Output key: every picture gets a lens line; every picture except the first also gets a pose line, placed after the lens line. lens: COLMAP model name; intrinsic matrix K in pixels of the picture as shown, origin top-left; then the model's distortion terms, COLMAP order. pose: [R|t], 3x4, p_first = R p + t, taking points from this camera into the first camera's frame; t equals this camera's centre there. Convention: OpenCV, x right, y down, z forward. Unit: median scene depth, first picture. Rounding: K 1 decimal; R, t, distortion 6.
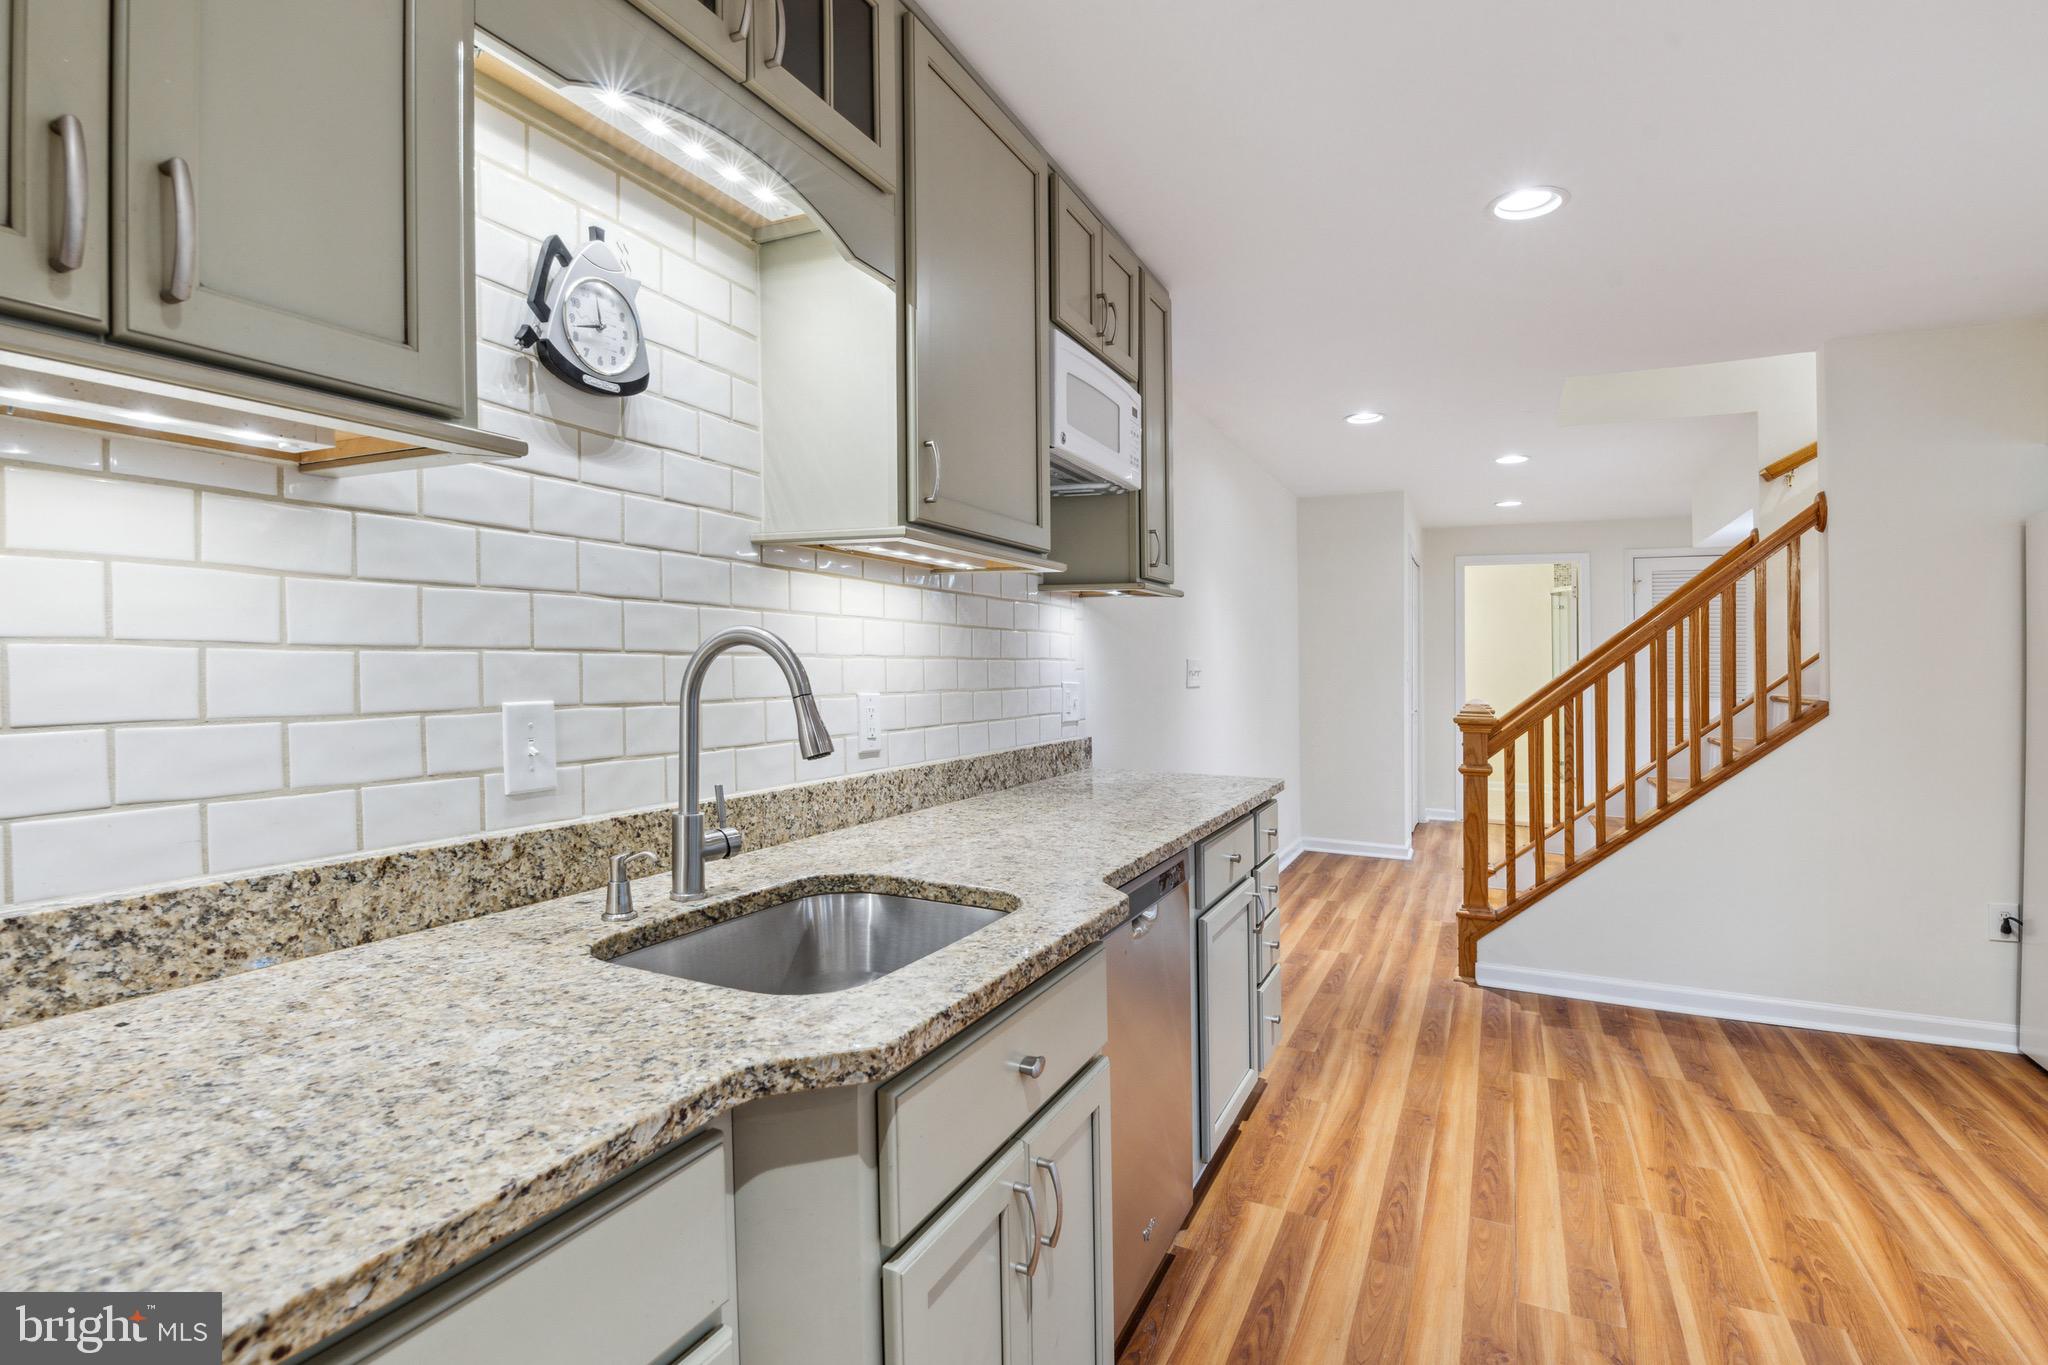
lens RADIAL K [[996.2, 0, 1026.3], [0, 996.2, 661.7], [0, 0, 1]] dist [-0.011521, -0.008072]
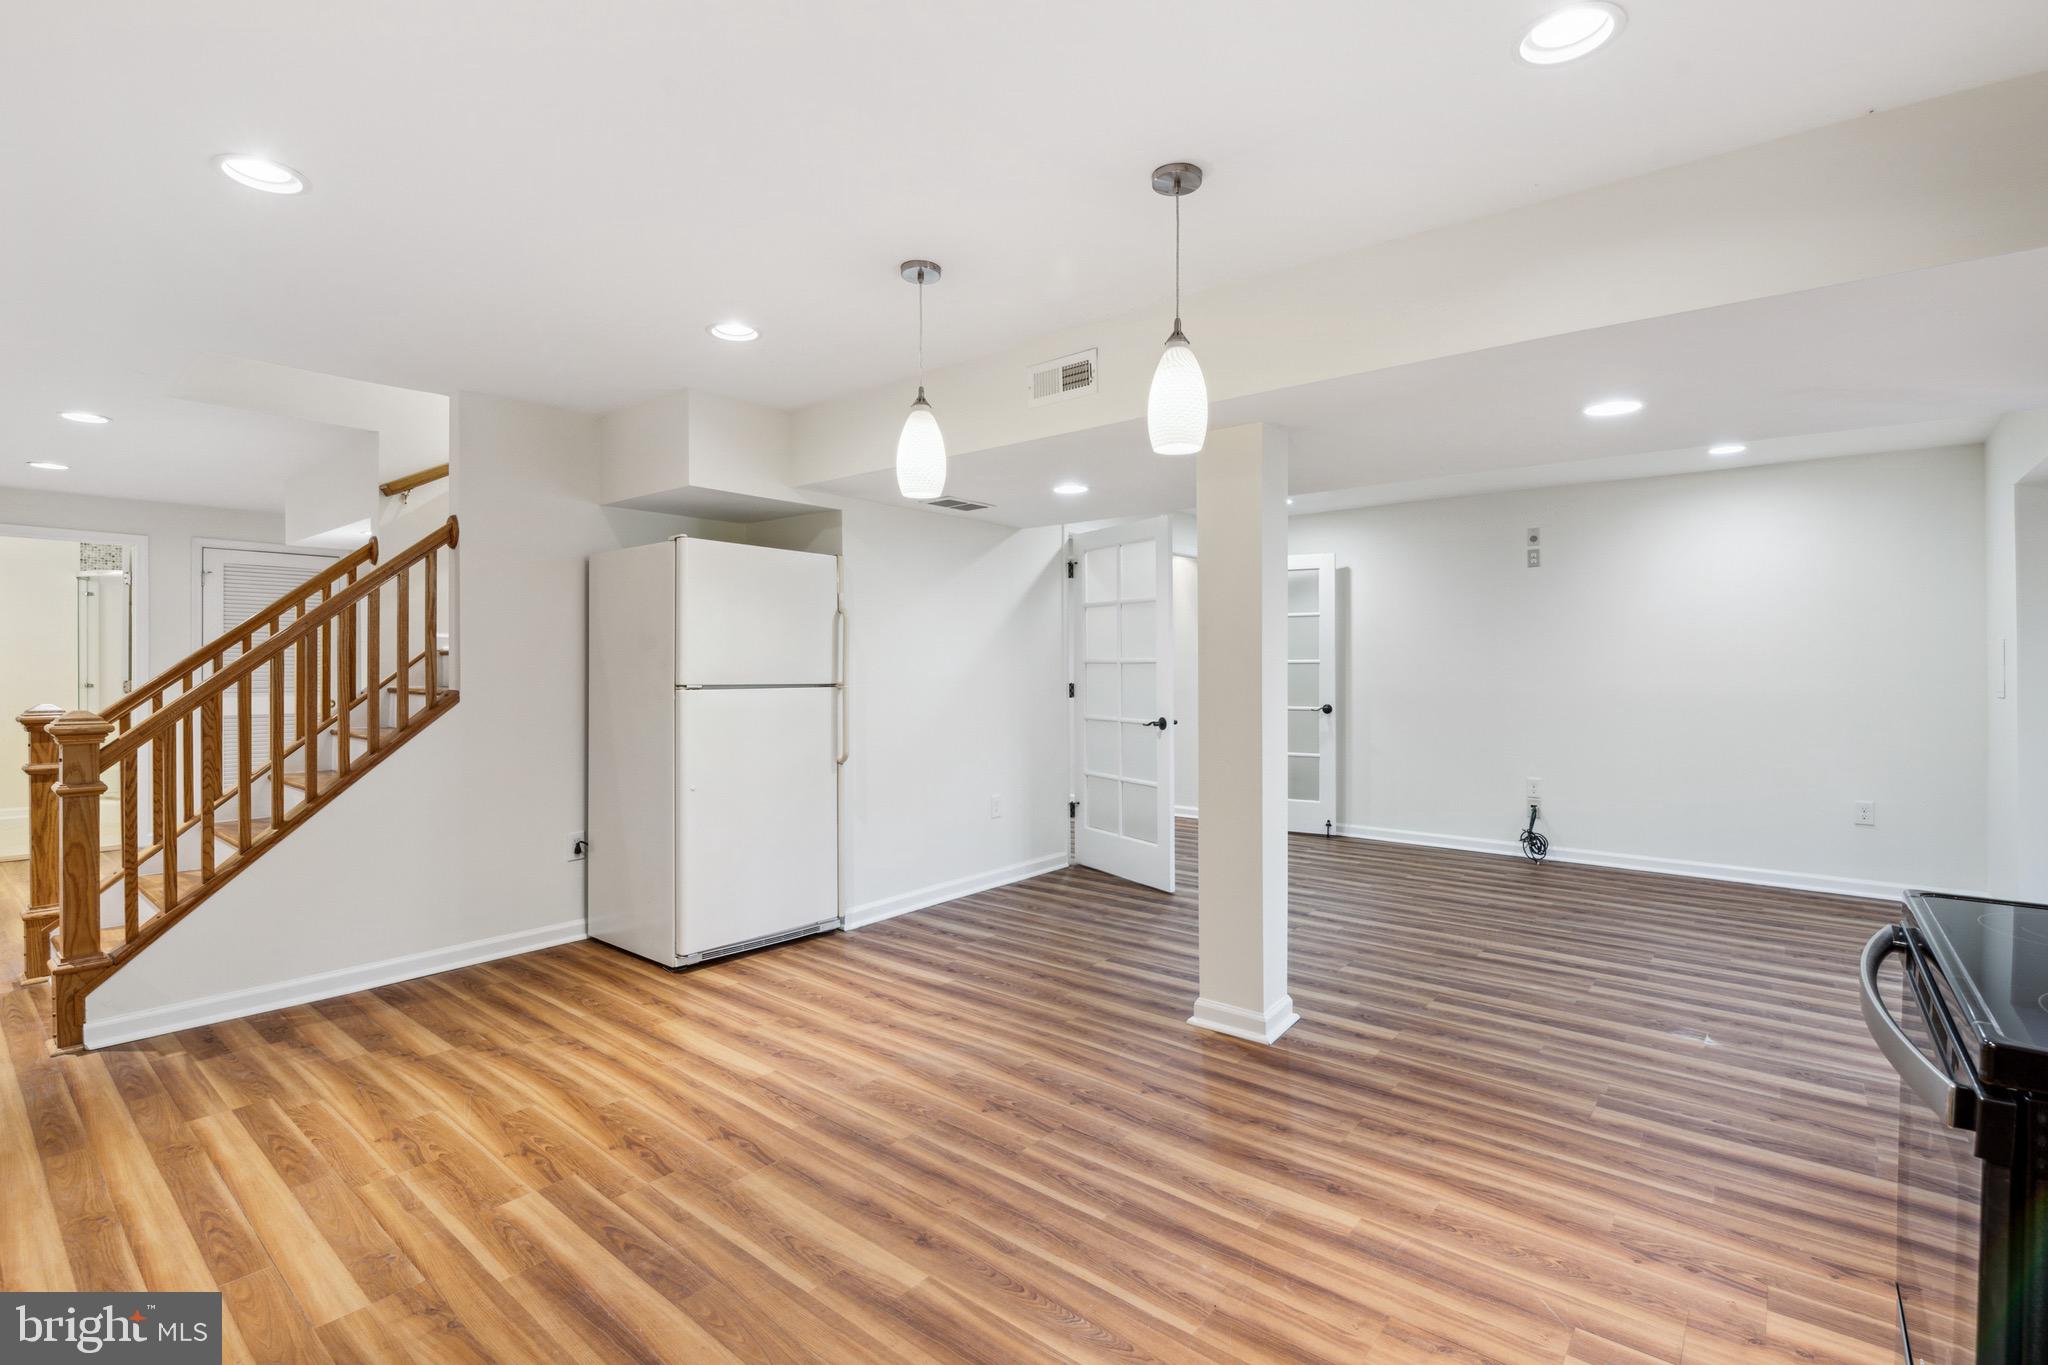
lens RADIAL K [[934.9, 0, 1022.2], [0, 934.9, 637.6], [0, 0, 1]] dist [-0.000957, -0.003311]
pose [[0.236025, 0.018365, 0.971573, -0.191219], [0.000509, 0.999819, -0.019023, -0.004040], [-0.971747, 0.004984, 0.235973, 0.096044]]
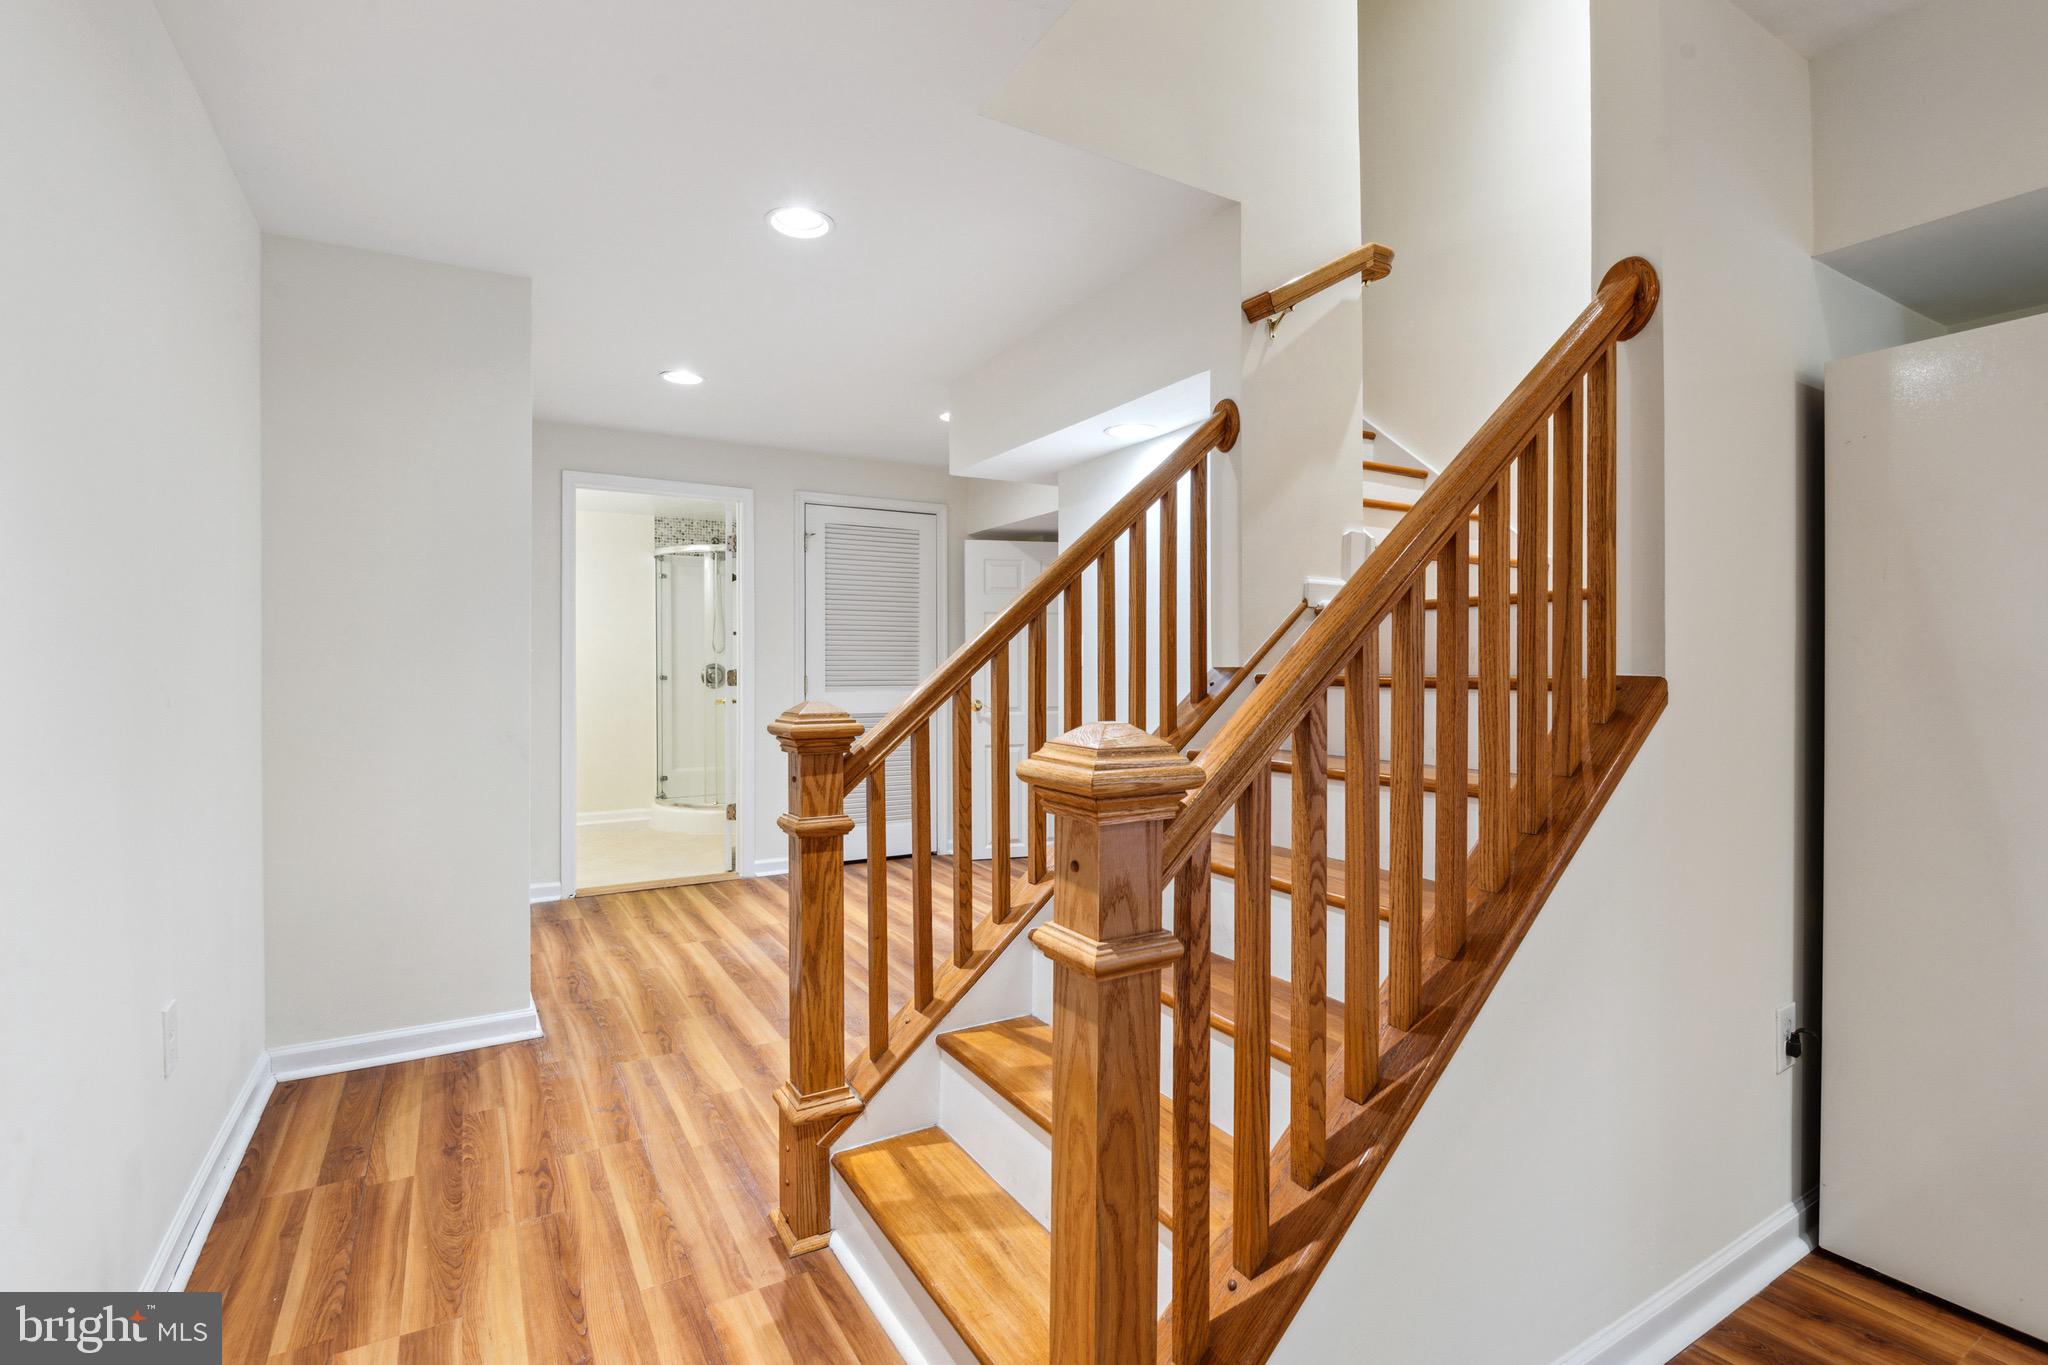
lens RADIAL K [[922.0, 0, 1025.1], [0, 922.0, 629.9], [0, 0, 1]] dist [0.014231, -0.004761]
pose [[0.543802, 0.019078, 0.838997, 0.377124], [0.007807, 0.999583, -0.027790, 0.040006], [-0.839177, 0.021662, 0.543426, 1.511508]]
